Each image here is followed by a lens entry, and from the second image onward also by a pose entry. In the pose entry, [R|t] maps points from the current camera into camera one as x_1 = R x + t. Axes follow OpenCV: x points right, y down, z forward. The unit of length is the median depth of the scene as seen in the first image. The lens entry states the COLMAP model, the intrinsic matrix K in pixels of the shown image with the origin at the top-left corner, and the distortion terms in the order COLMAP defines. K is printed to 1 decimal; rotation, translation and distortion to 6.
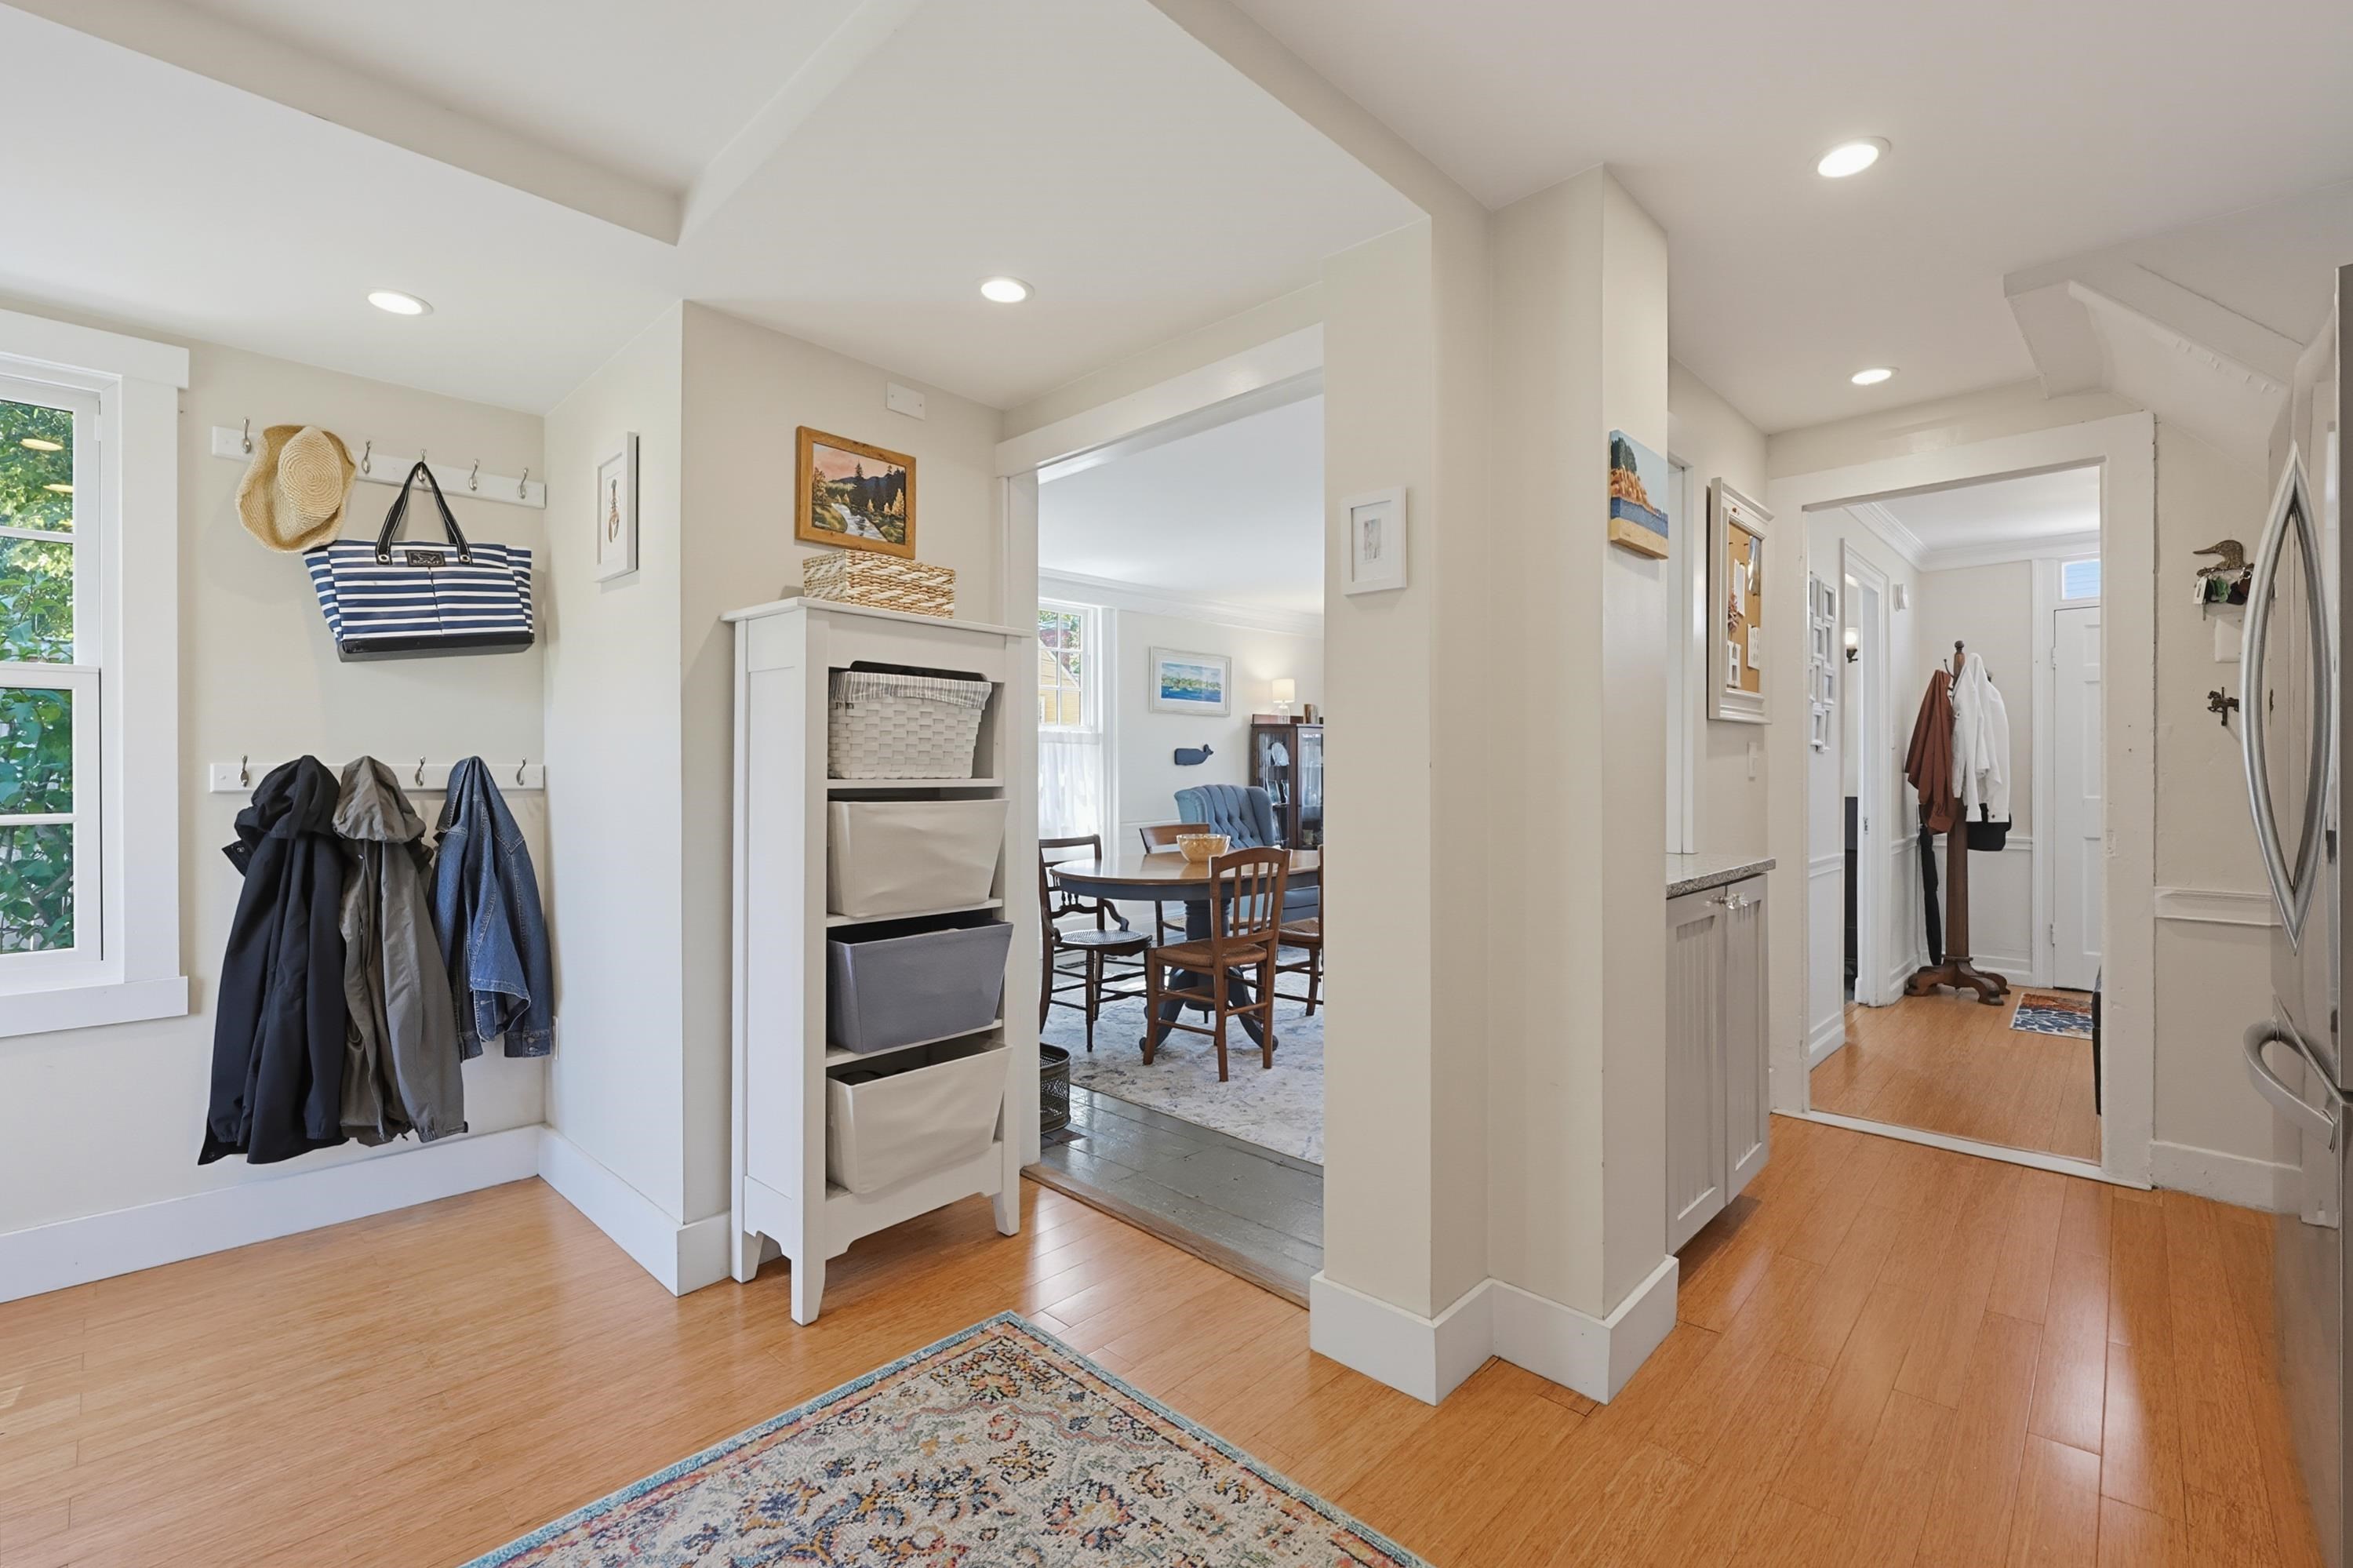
lens RADIAL K [[1004.6, 0, 1222.9], [0, 1004.6, 779.4], [0, 0, 1]] dist [0.000621, 0.000075]
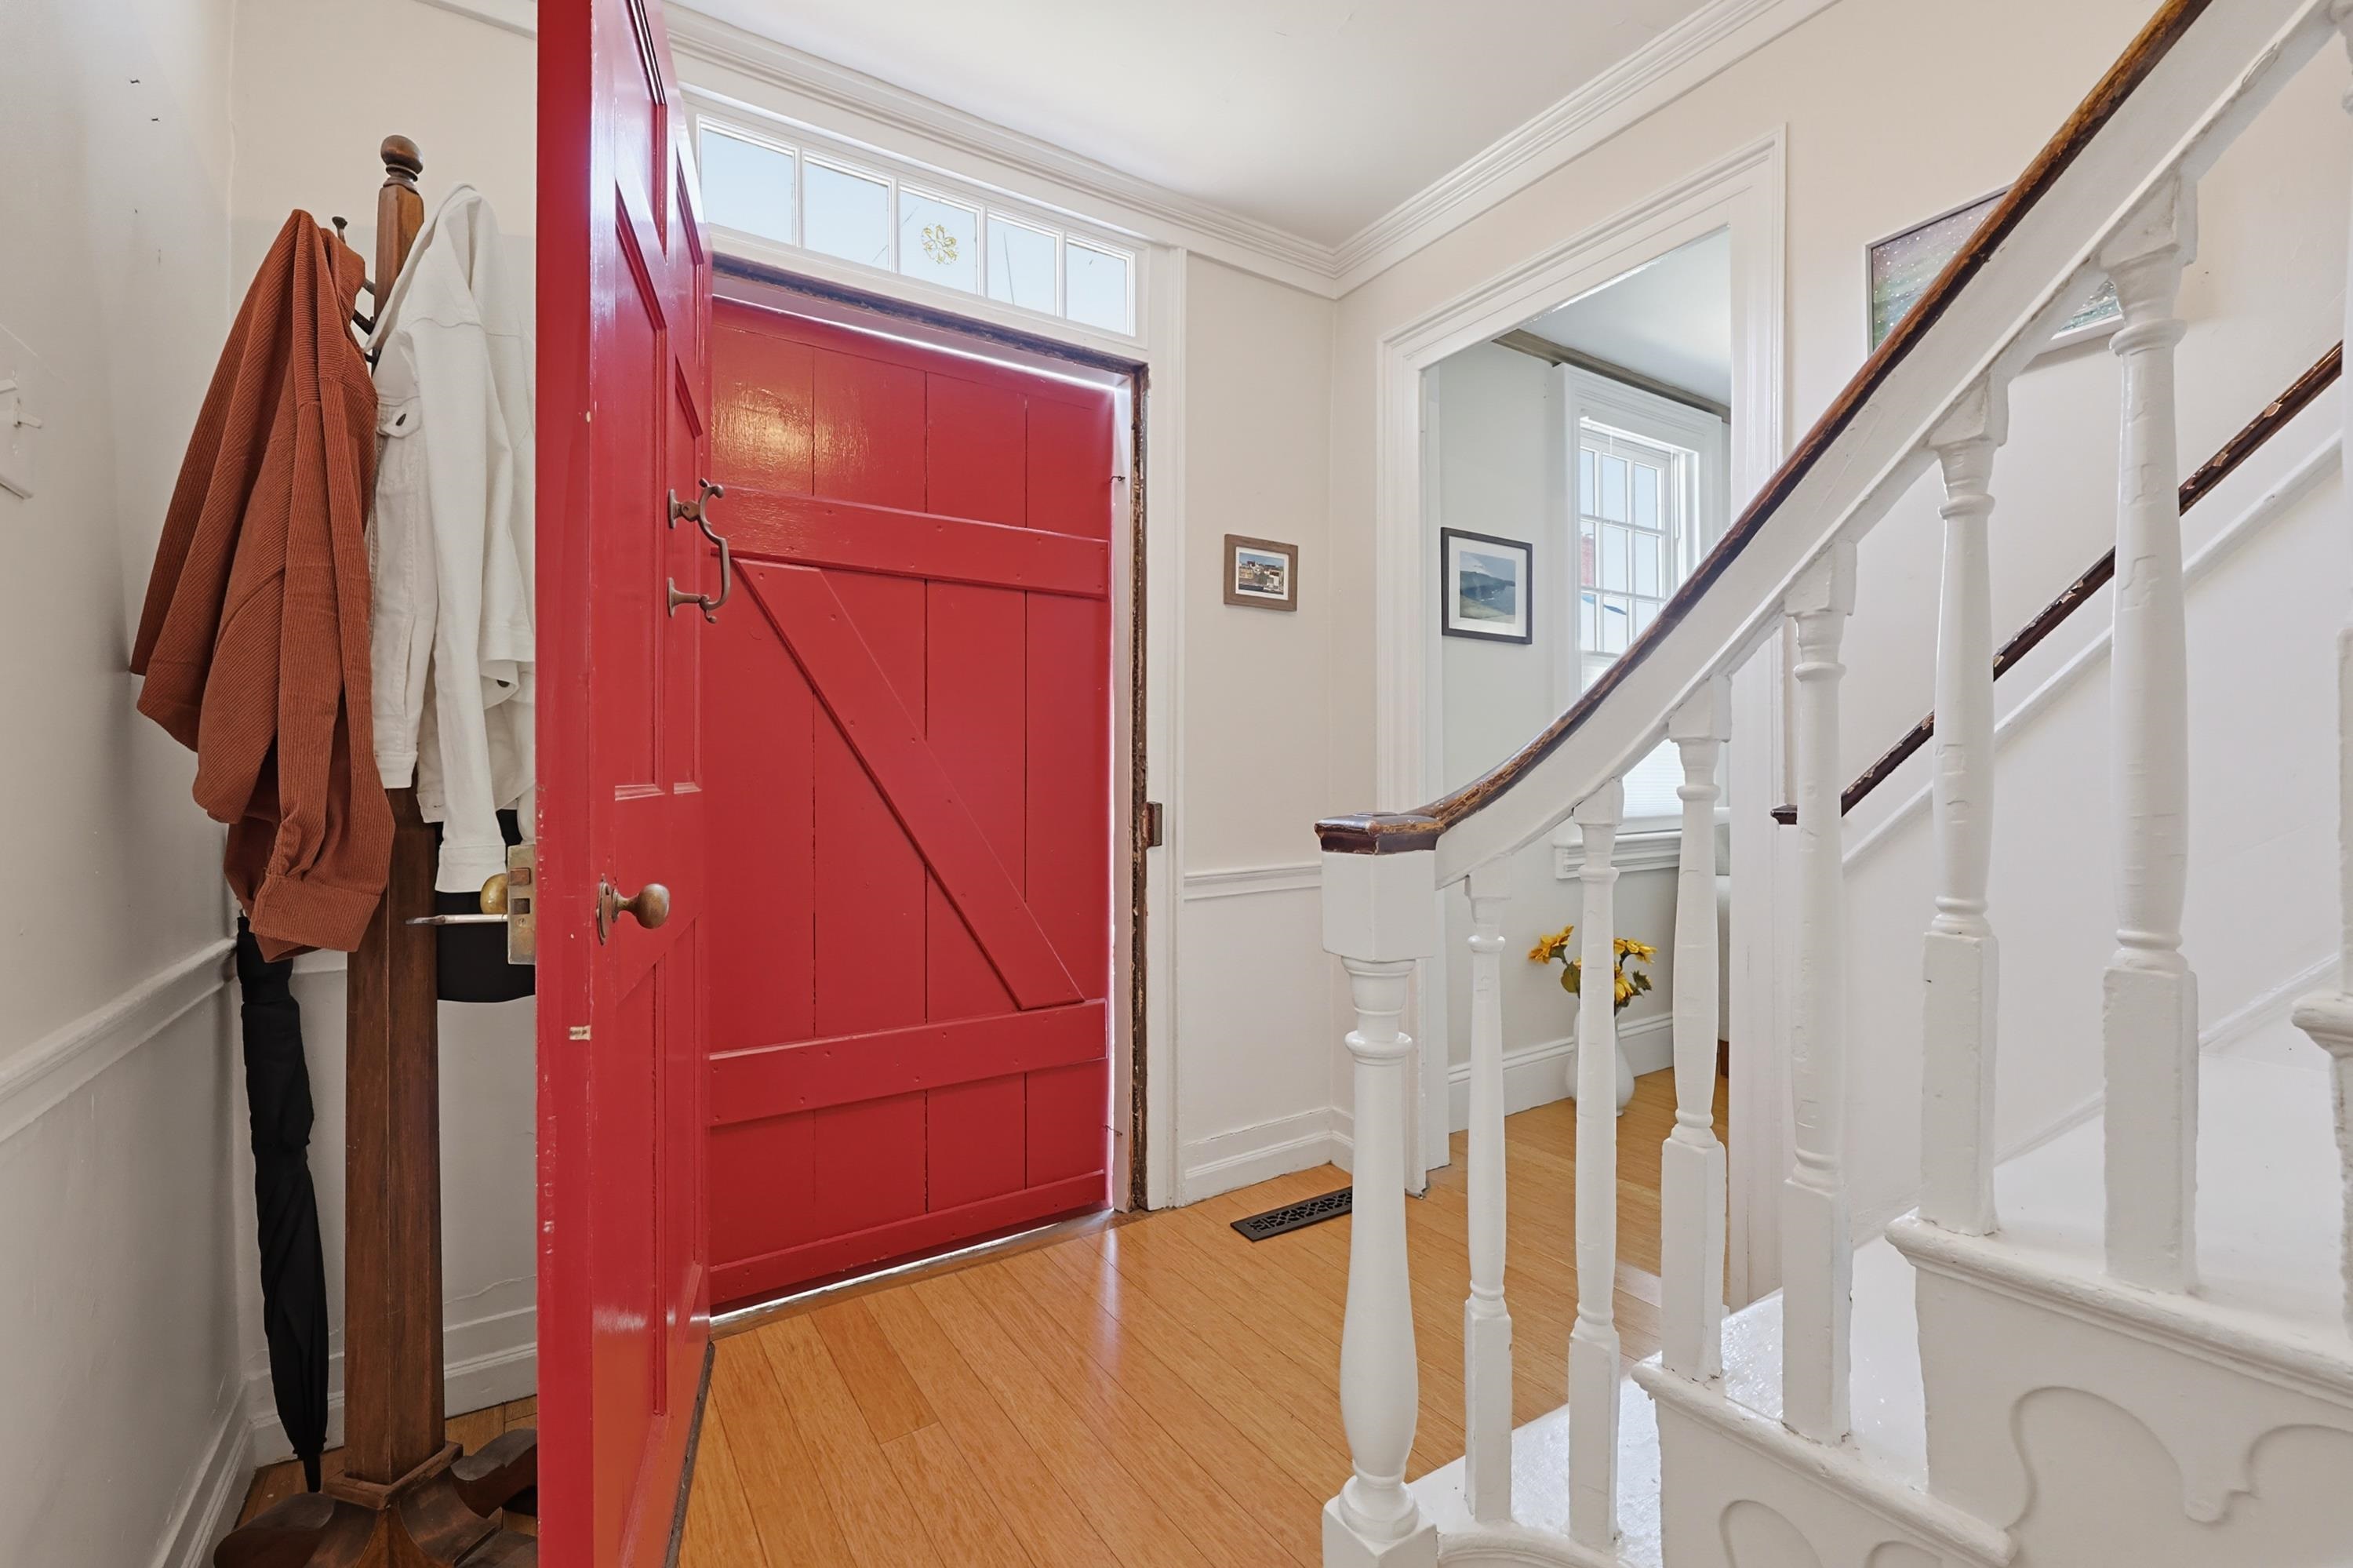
lens RADIAL K [[1004.6, 0, 1222.9], [0, 1004.6, 779.4], [0, 0, 1]] dist [0.000621, 0.000075]
pose [[0.233846, 0.004447, 0.972263, 0.542312], [0.005054, 0.999970, -0.005790, 0.018082], [-0.972260, 0.006268, 0.233817, 0.749317]]
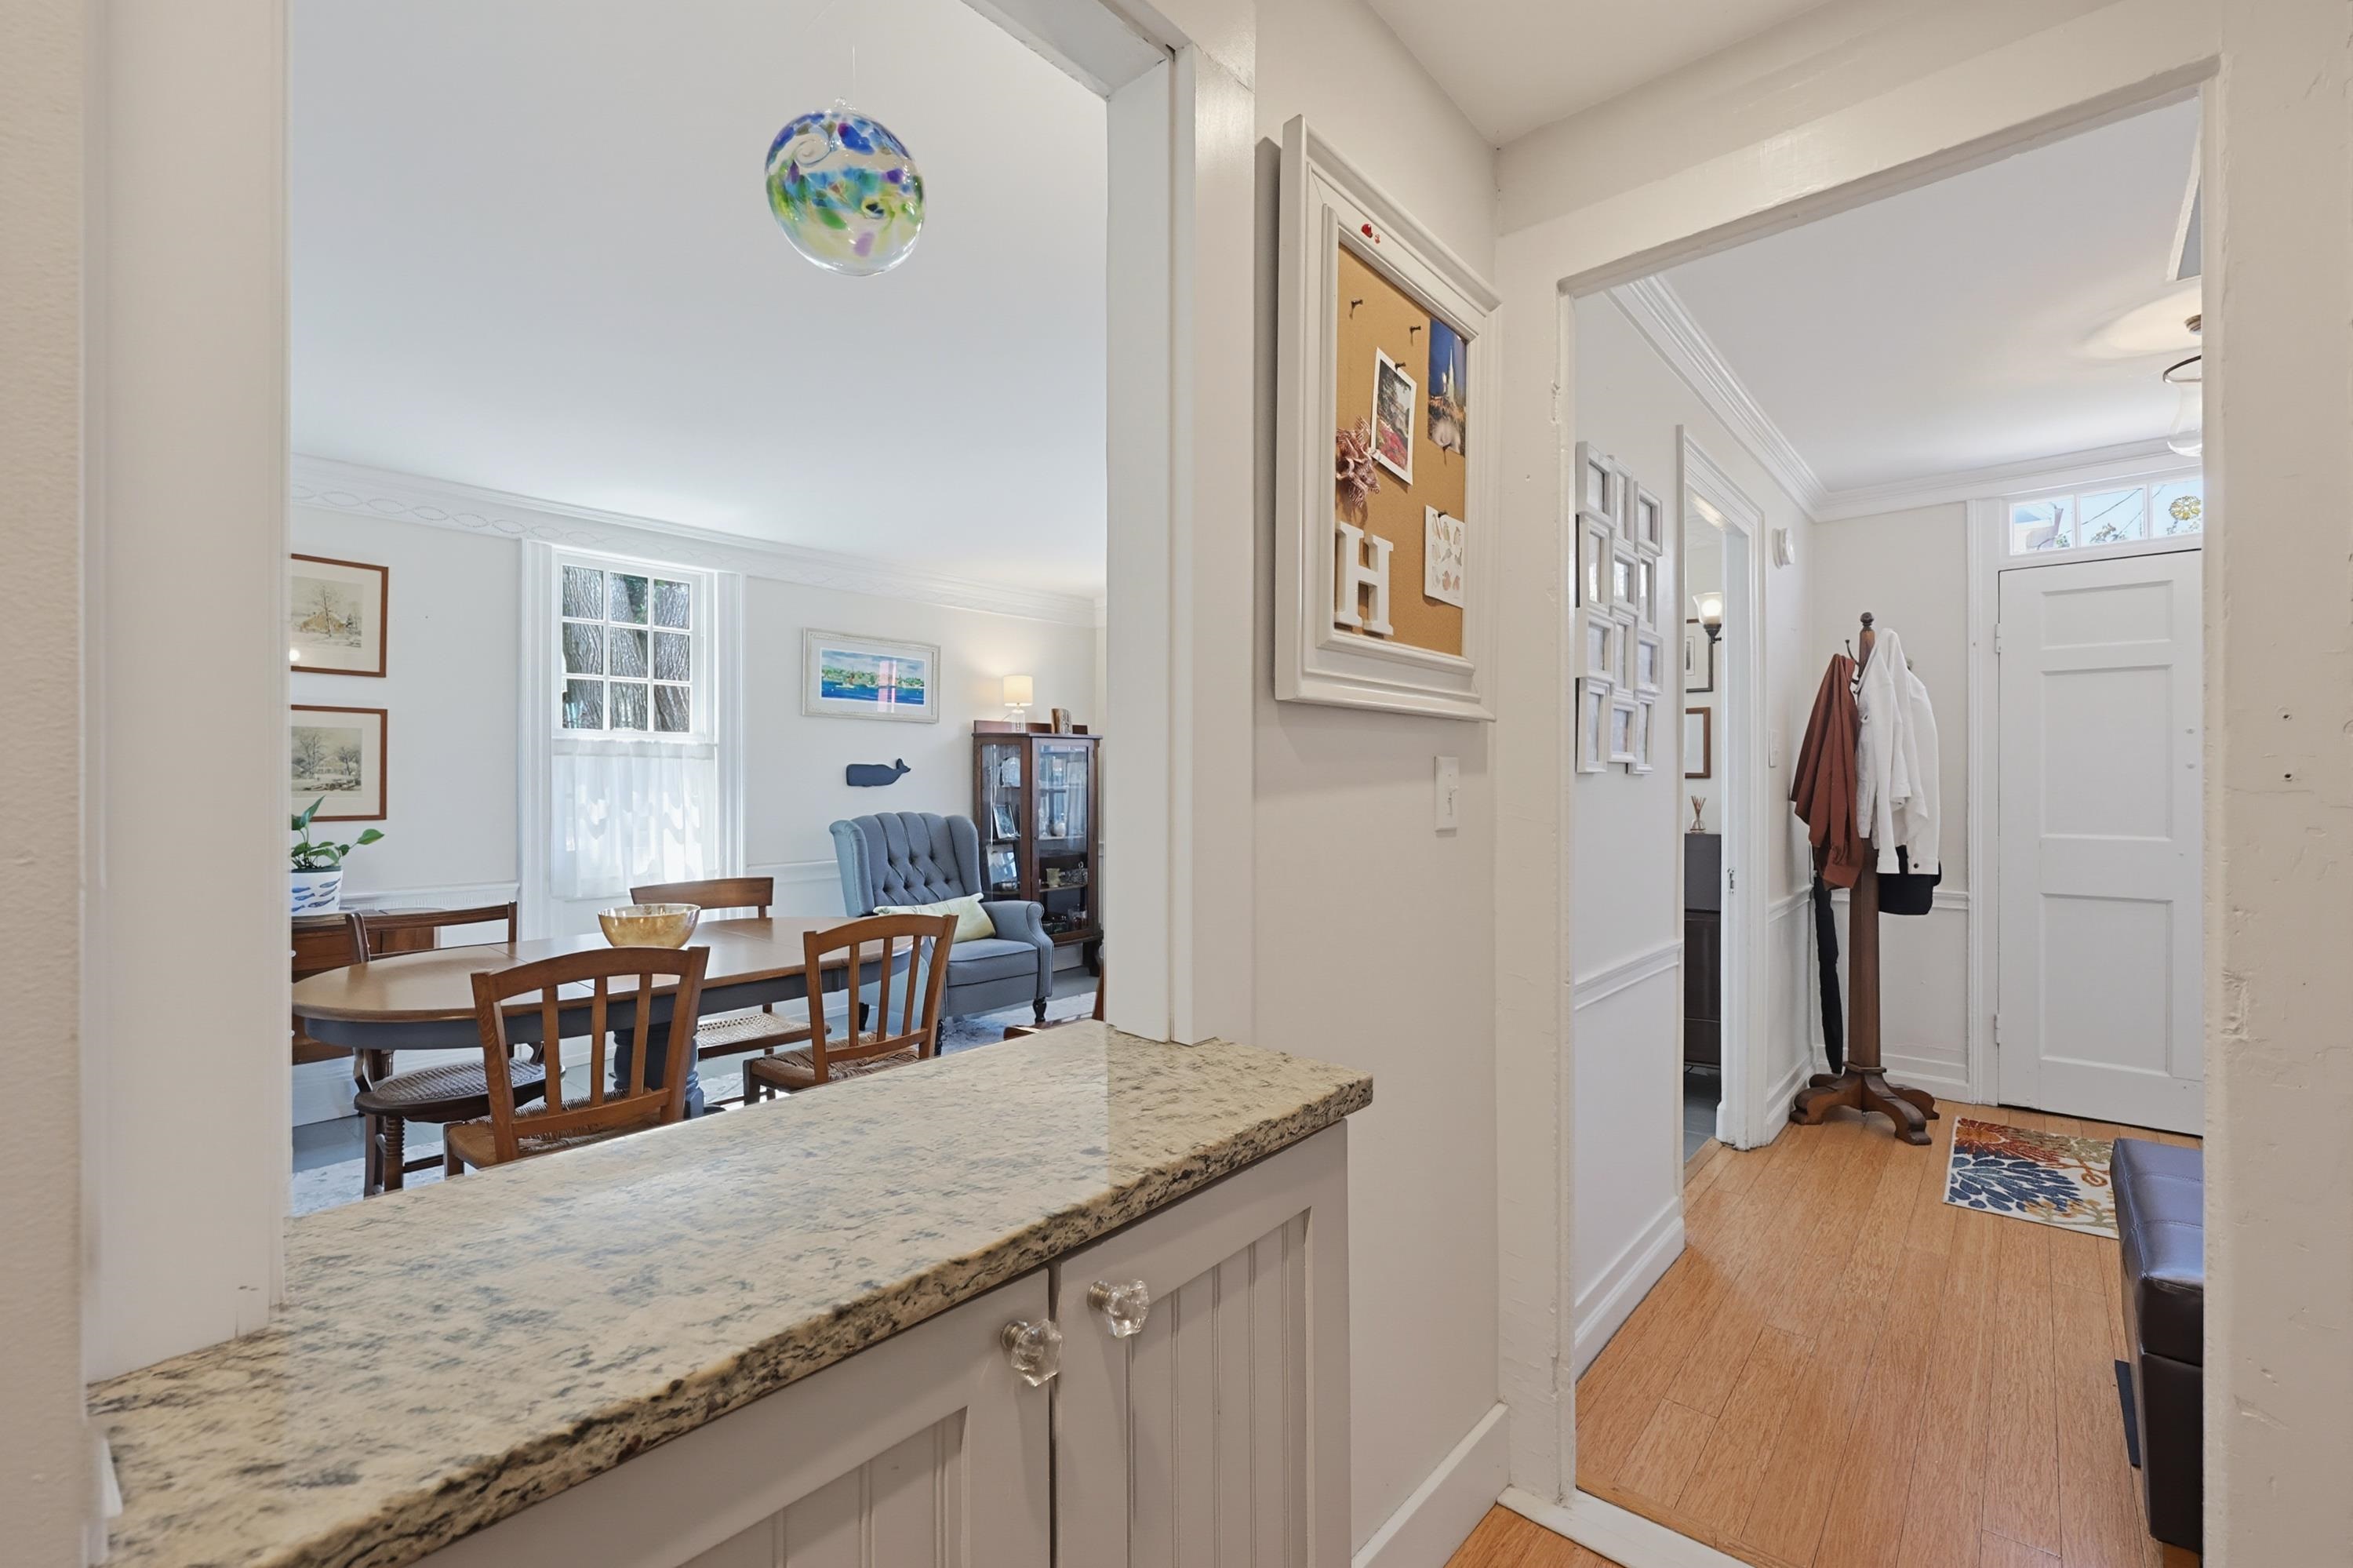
lens RADIAL K [[986.2, 0, 1180.7], [0, 986.2, 791.5], [0, 0, 1]] dist [0.000869, 0.000042]
pose [[0.999694, 0.000545, 0.024729, 0.237641], [-0.000502, 0.999998, -0.001739, -0.012010], [-0.024730, 0.001726, 0.999693, 0.324520]]
